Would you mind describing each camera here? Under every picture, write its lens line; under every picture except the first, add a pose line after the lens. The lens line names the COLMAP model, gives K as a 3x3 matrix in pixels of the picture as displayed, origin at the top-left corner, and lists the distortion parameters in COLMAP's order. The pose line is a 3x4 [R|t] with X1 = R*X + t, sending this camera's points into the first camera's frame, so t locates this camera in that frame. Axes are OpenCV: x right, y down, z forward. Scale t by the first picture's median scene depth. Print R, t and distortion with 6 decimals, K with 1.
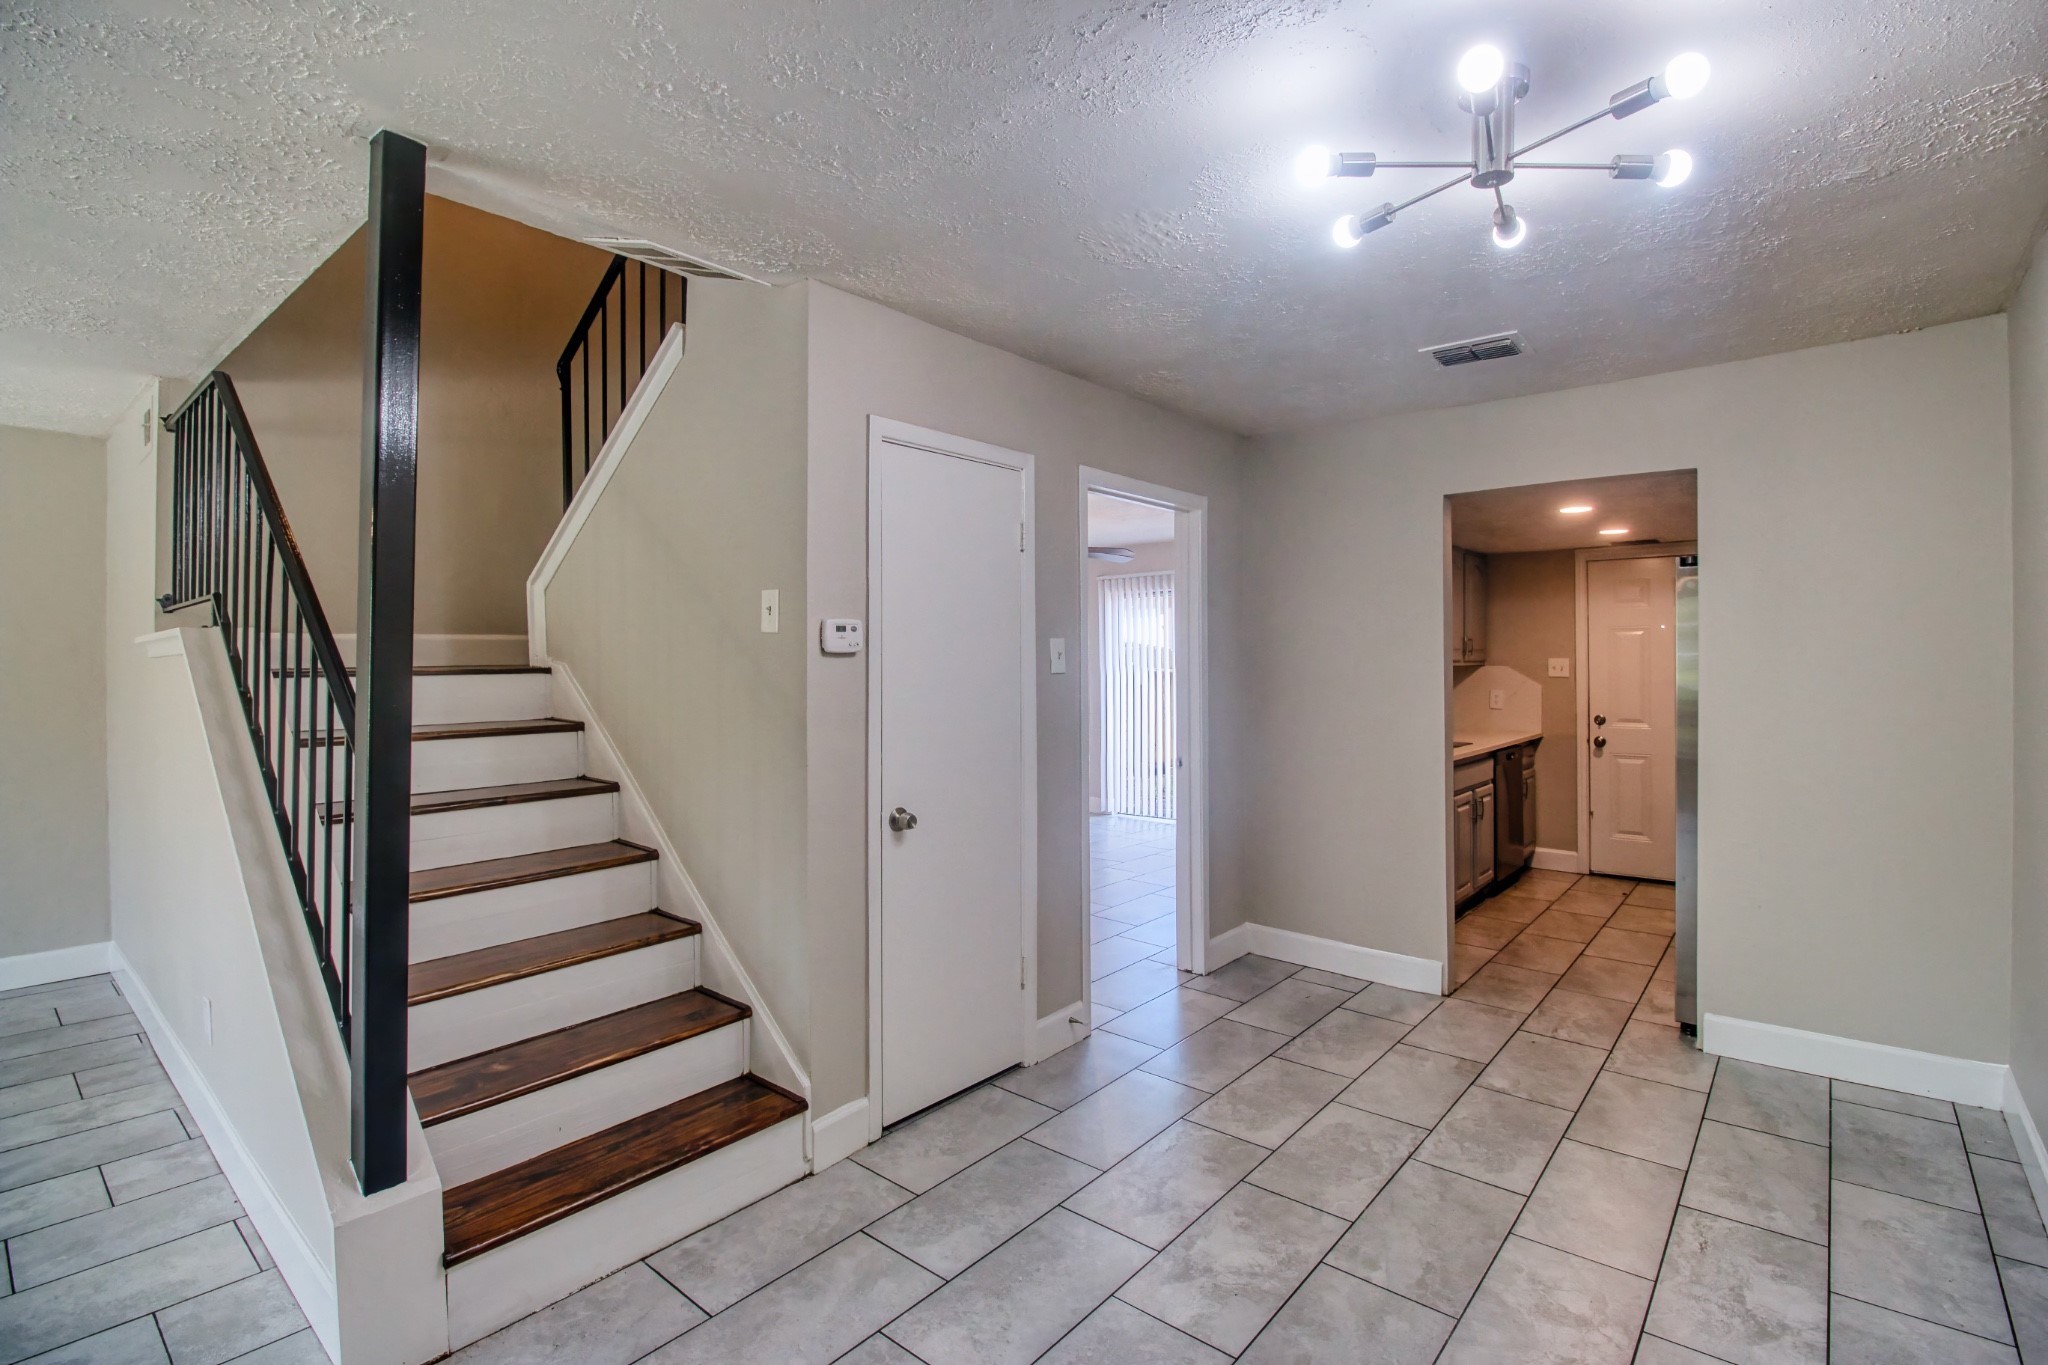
lens RADIAL K [[943.8, 0, 1014.4], [0, 943.8, 656.2], [0, 0, 1]] dist [-0.005895, -0.007031]
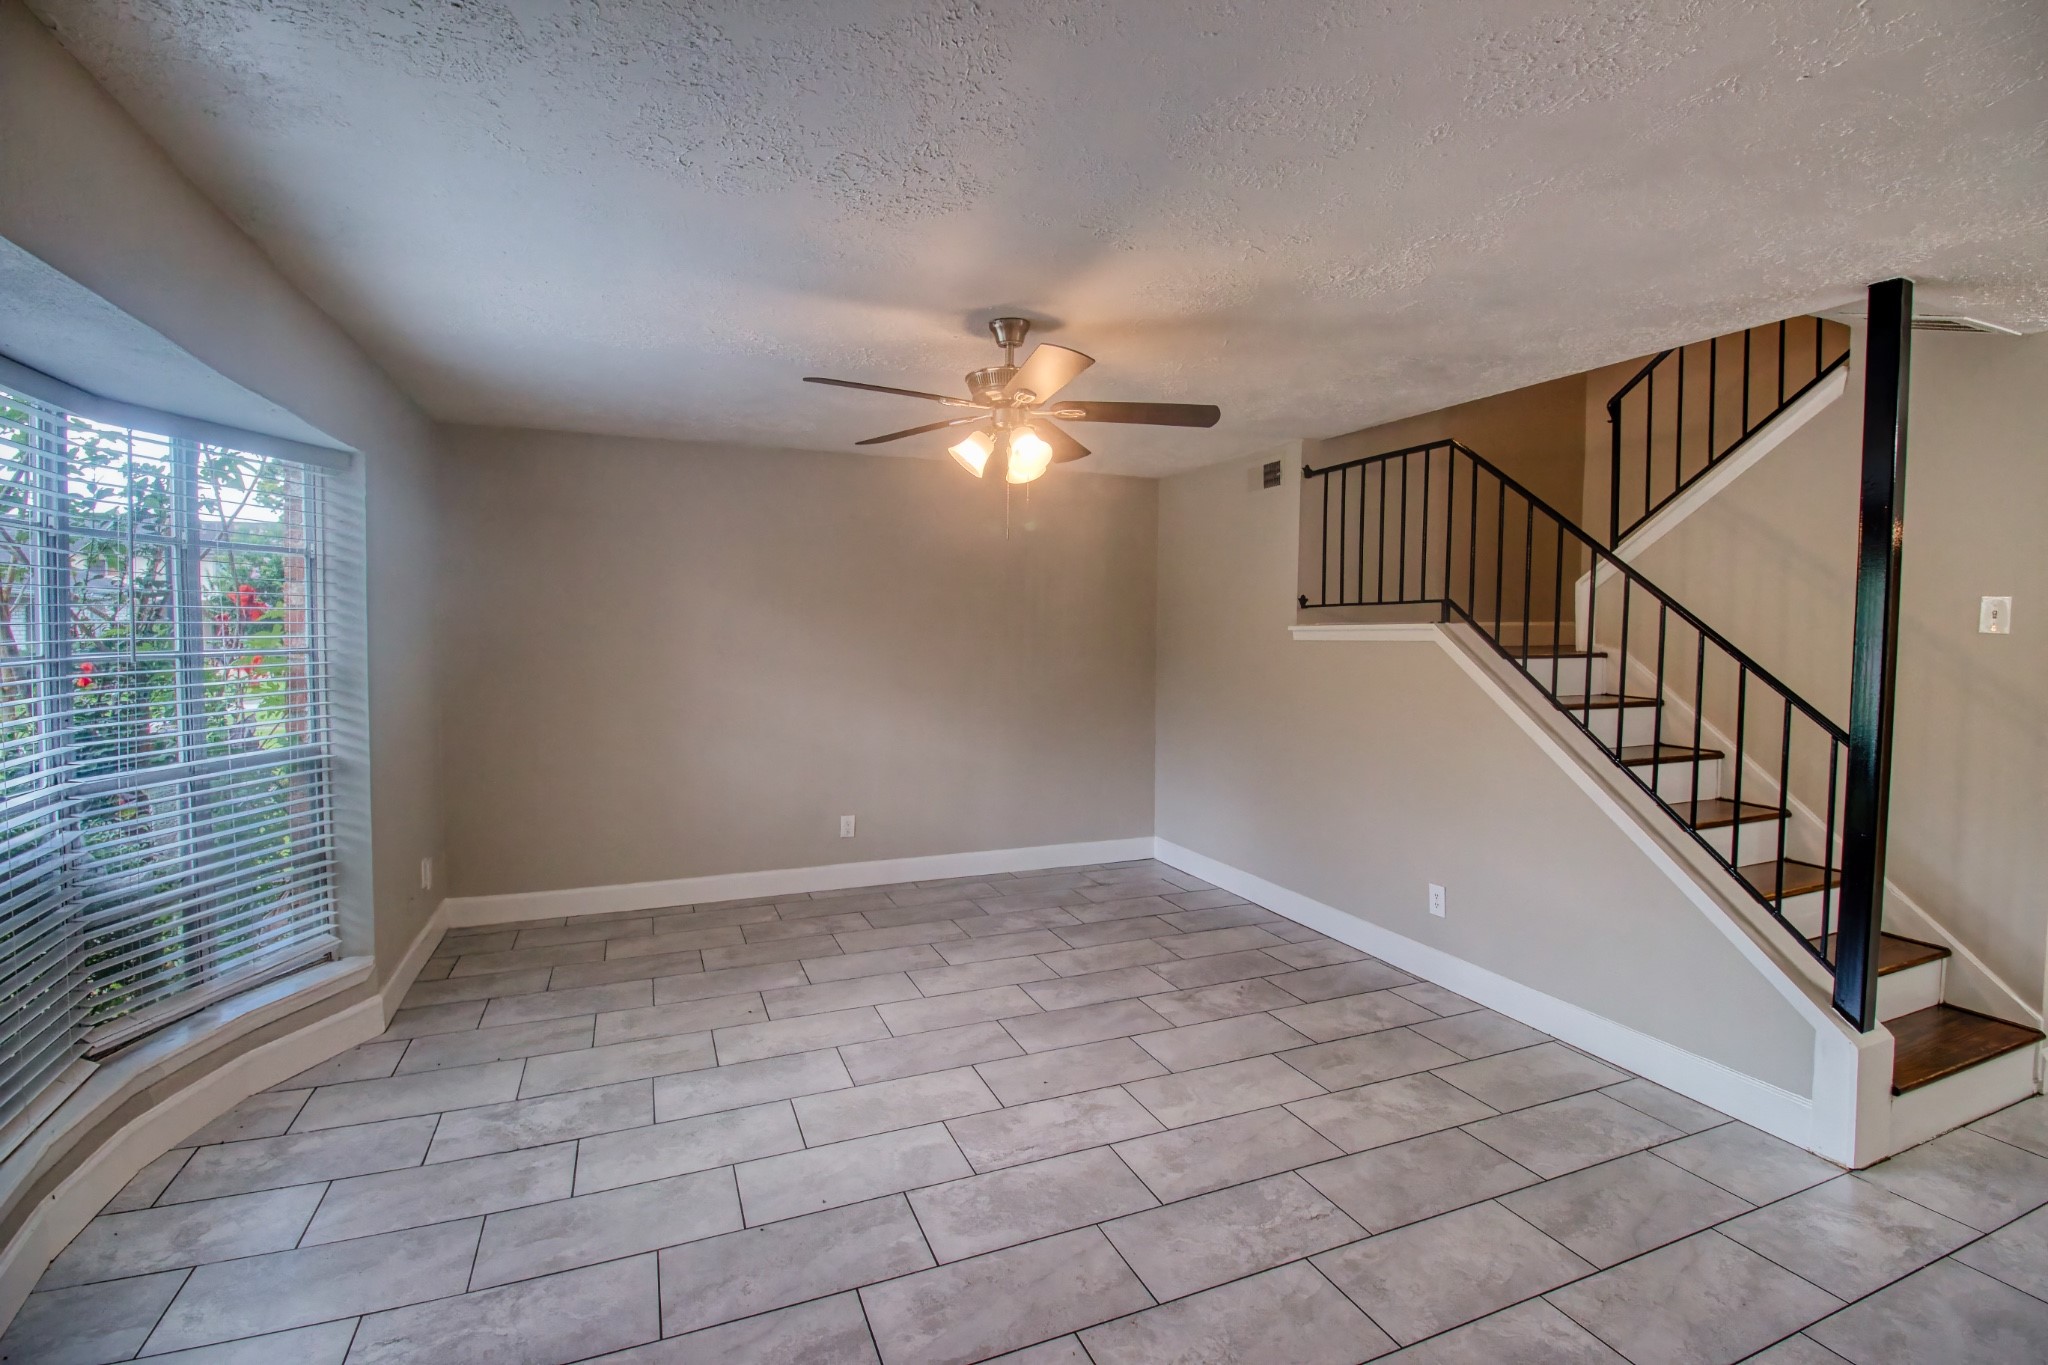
lens RADIAL K [[943.8, 0, 1023.2], [0, 943.8, 667.7], [0, 0, 1]] dist [-0.005895, -0.007031]
pose [[0.889945, 0.027489, -0.455238, -0.711144], [-0.005190, 0.998728, 0.050159, -0.030423], [0.456038, -0.042276, 0.888956, -0.500236]]
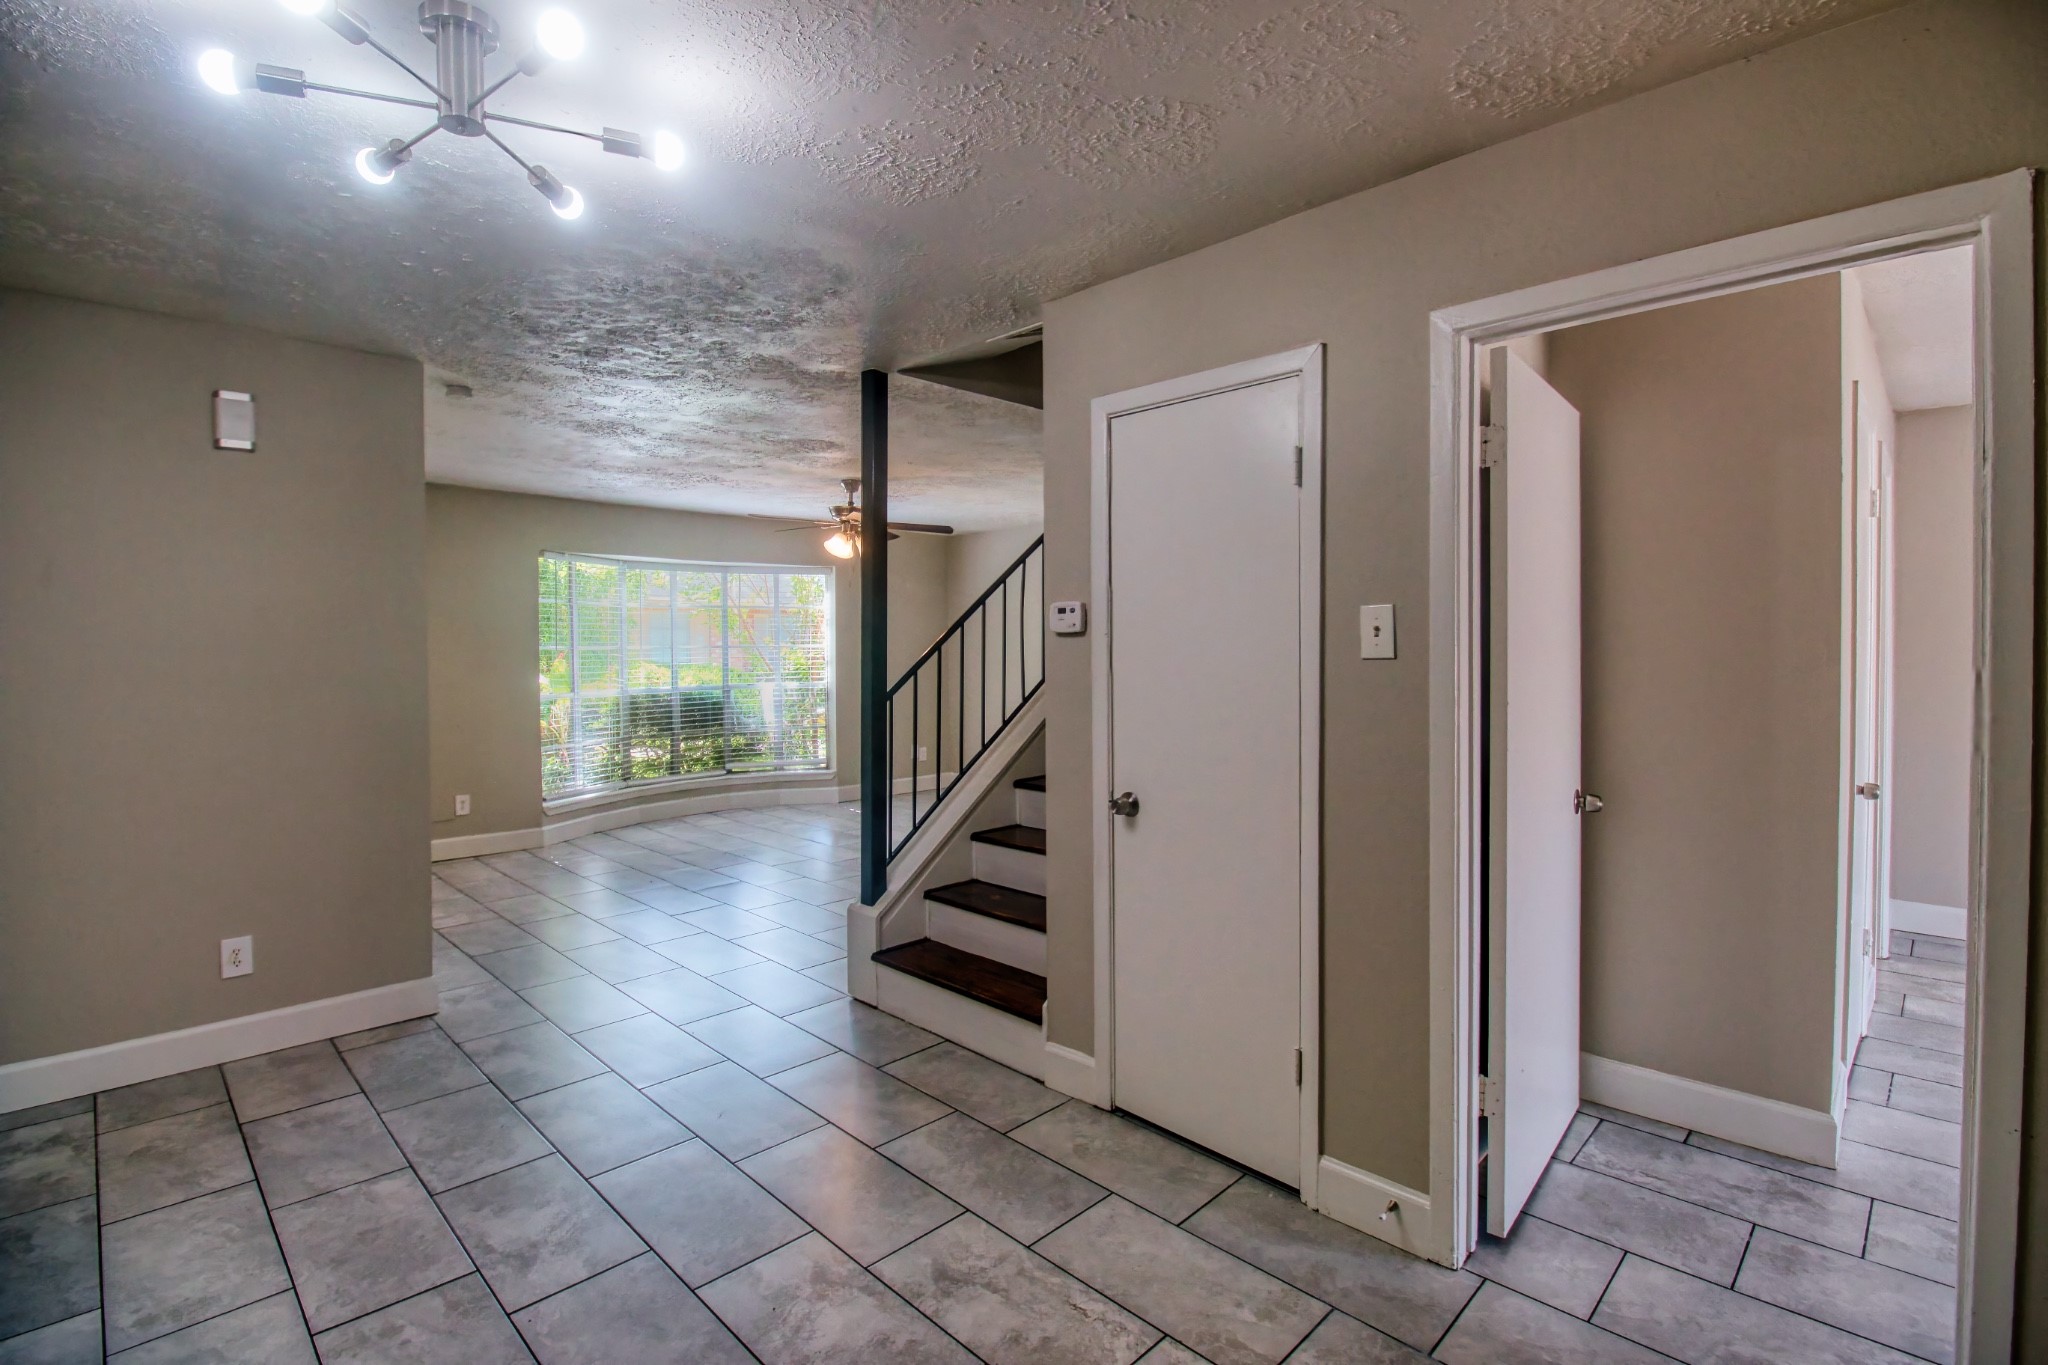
lens RADIAL K [[943.8, 0, 1053.0], [0, 943.8, 652.1], [0, 0, 1]] dist [-0.005895, -0.007031]
pose [[-0.062684, 0.007667, -0.998004, 0.982931], [0.007352, 0.999947, 0.007220, 0.011525], [0.998006, -0.006884, -0.062737, 1.141876]]
